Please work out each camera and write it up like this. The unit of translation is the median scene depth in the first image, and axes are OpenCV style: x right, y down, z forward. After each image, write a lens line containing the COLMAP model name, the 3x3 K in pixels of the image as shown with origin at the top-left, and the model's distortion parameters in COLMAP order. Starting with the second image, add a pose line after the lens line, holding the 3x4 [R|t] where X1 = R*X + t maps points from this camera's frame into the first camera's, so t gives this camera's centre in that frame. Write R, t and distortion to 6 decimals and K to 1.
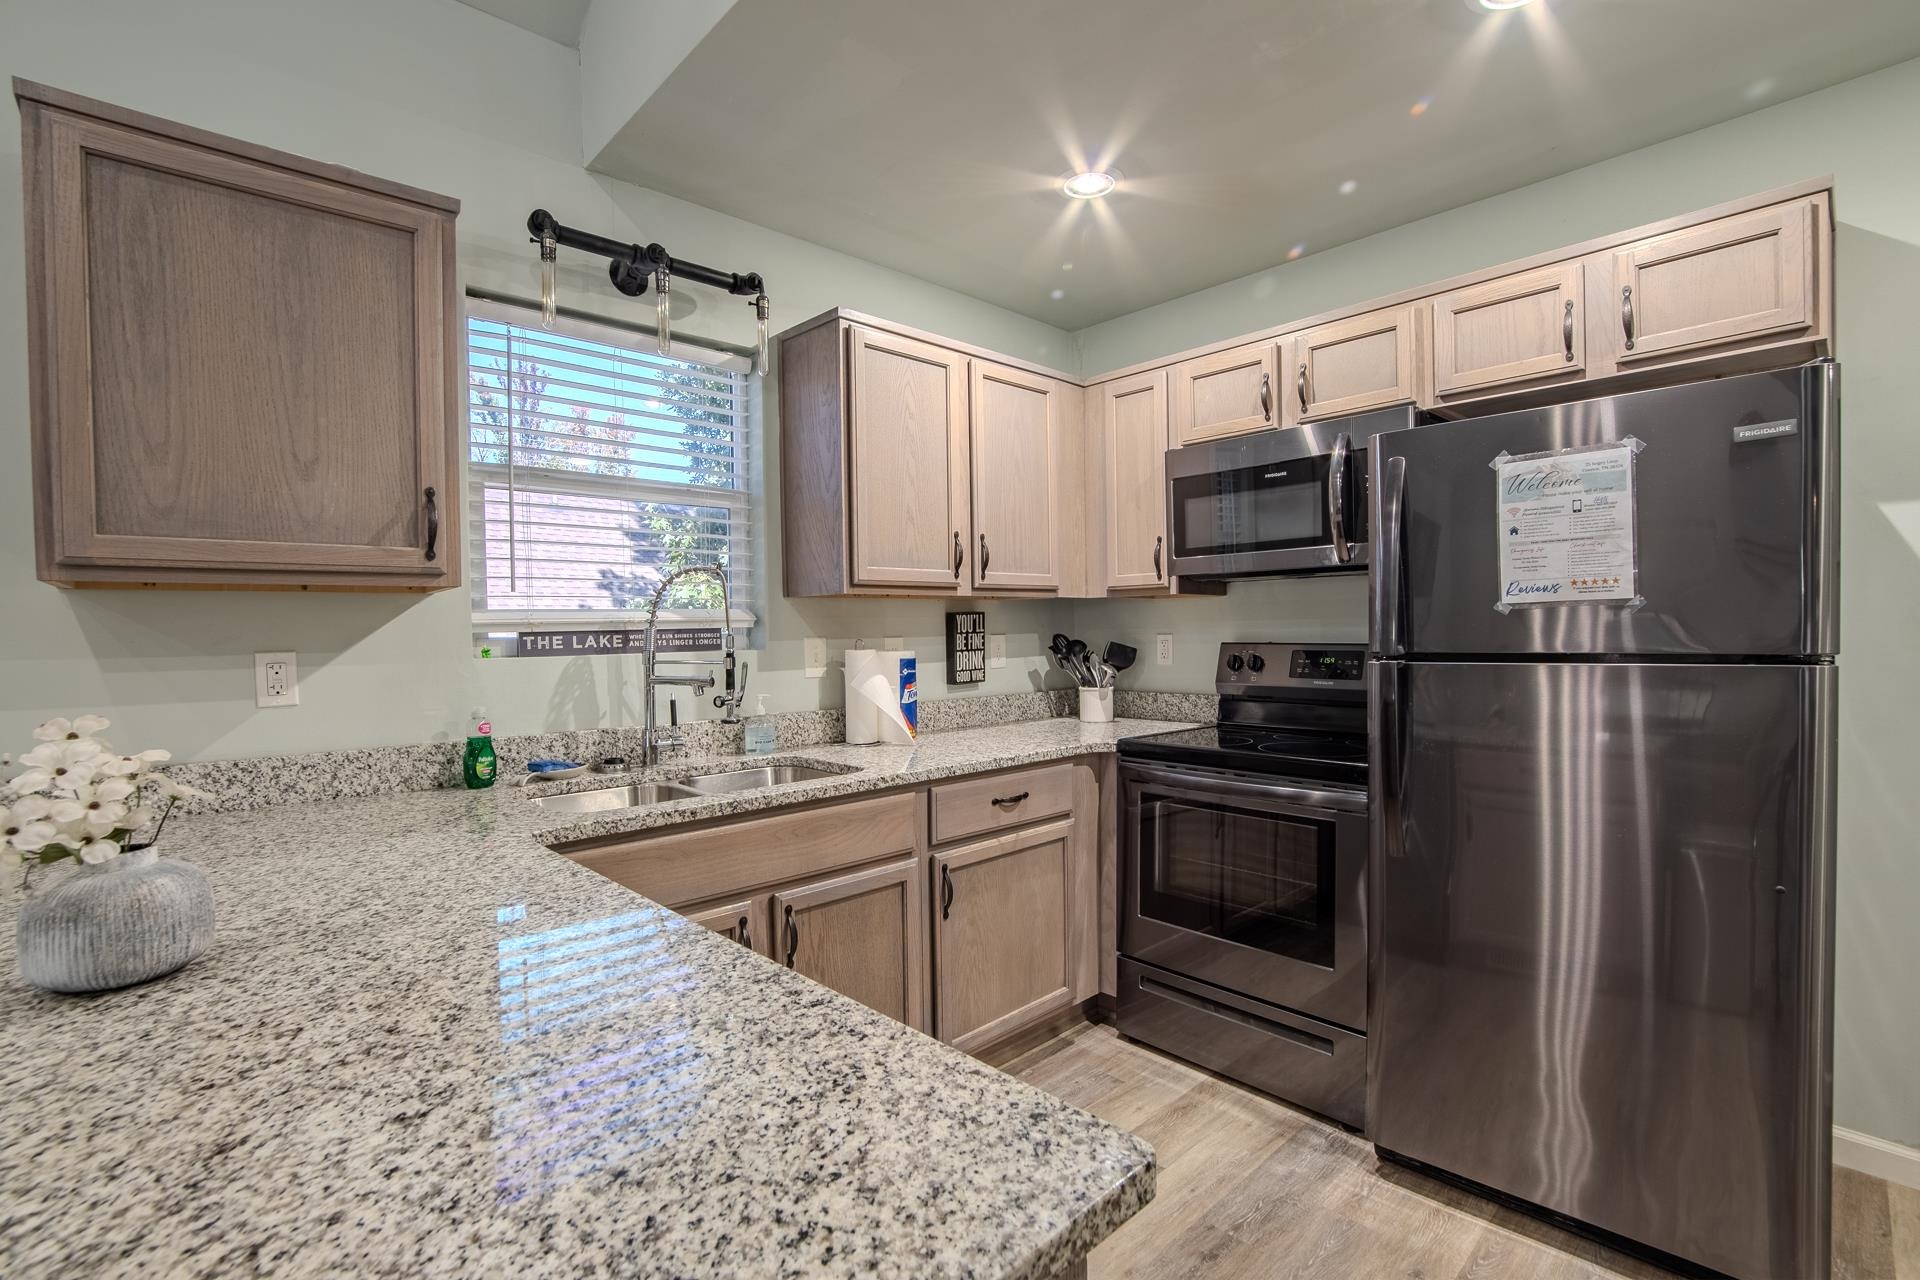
lens RADIAL K [[860.4, 0, 960.0], [0, 860.4, 640.0], [0, 0, 1]] dist [-0.040242, 0.010654]
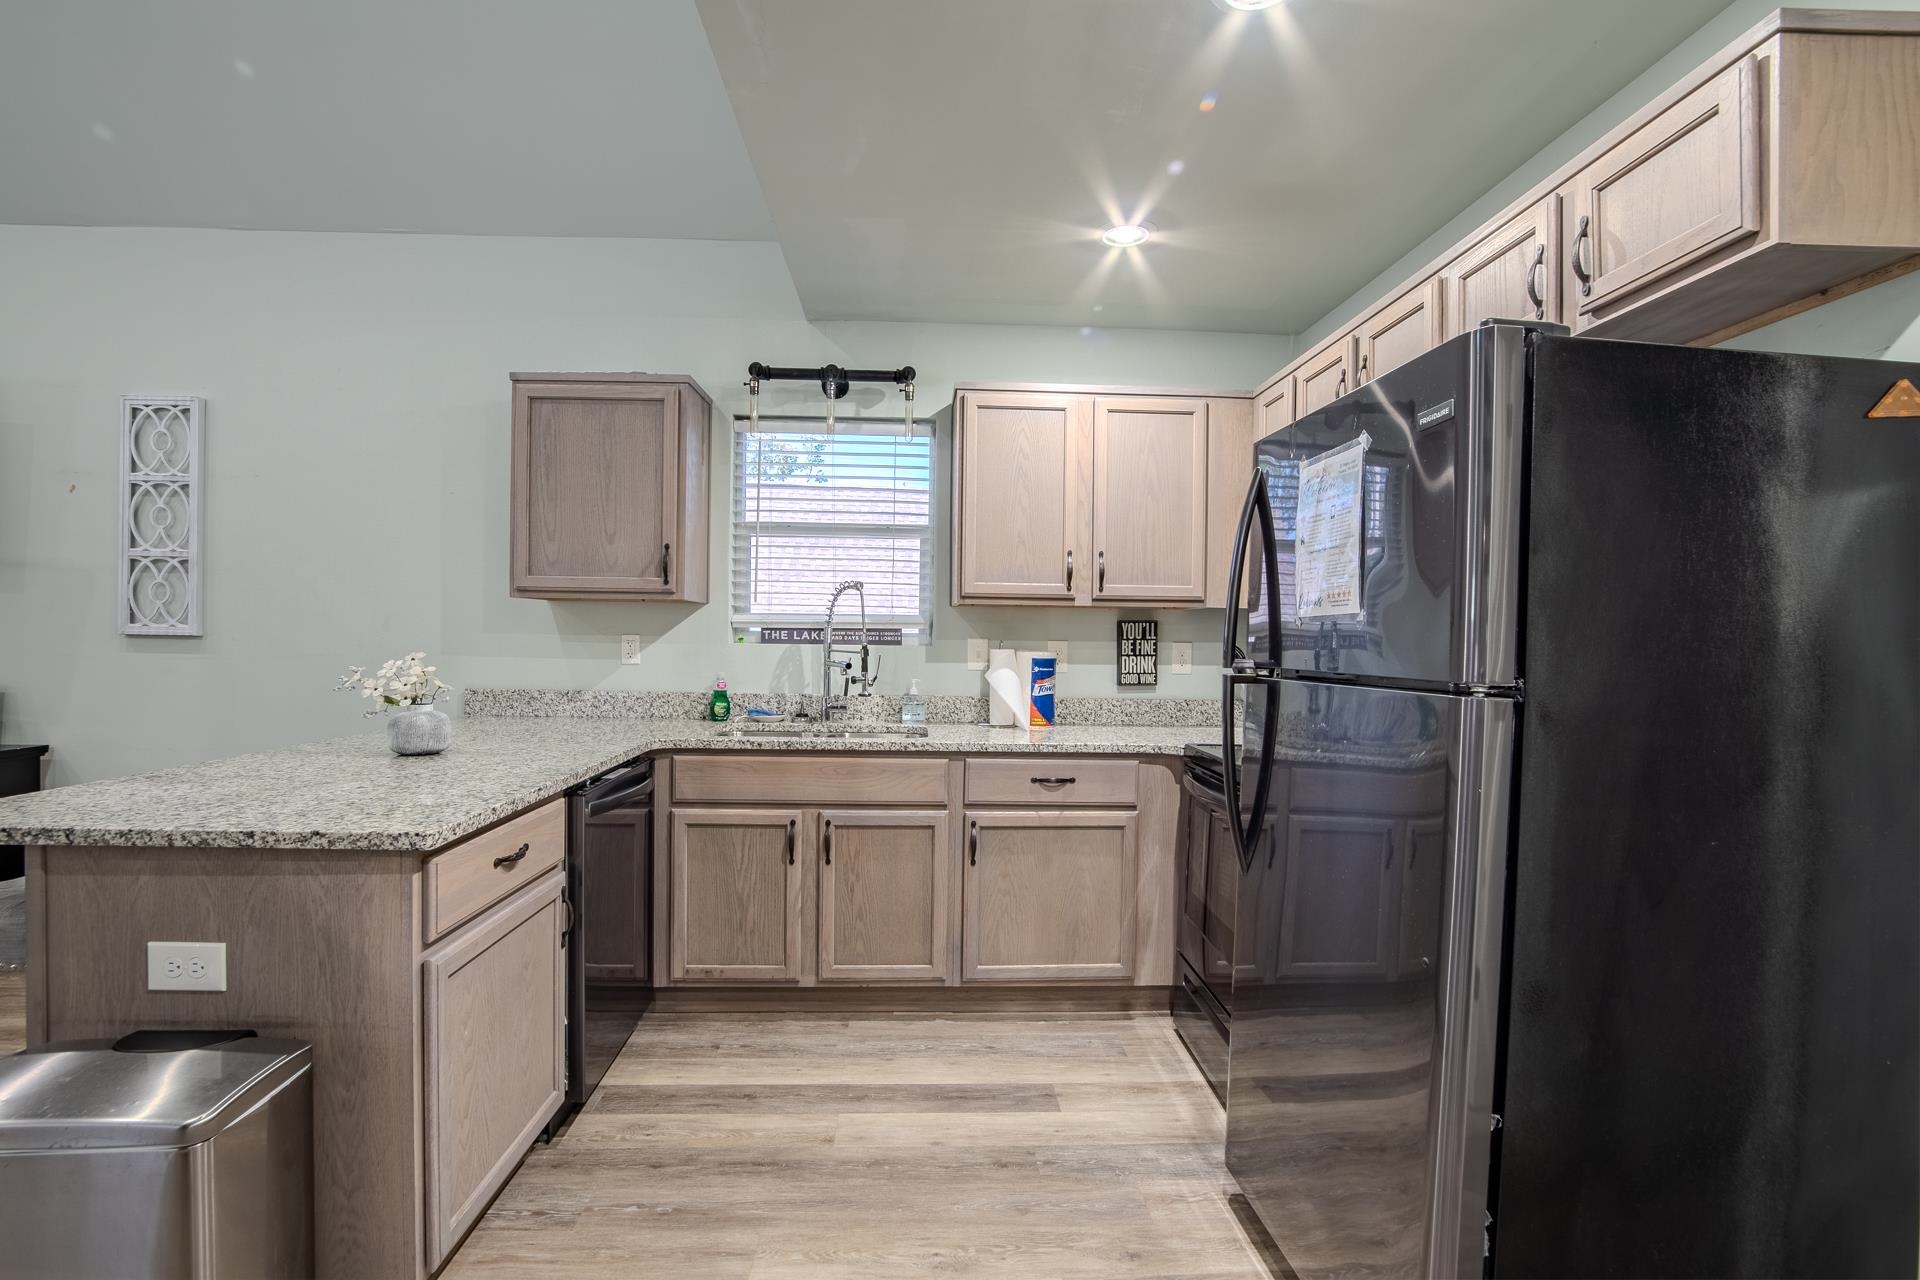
lens RADIAL K [[860.4, 0, 960.0], [0, 860.4, 640.0], [0, 0, 1]] dist [-0.040242, 0.010654]
pose [[0.763276, 0.030894, -0.645334, 0.756720], [-0.035344, 0.999357, 0.006039, -0.008715], [0.645105, 0.018200, 0.763877, 0.027205]]
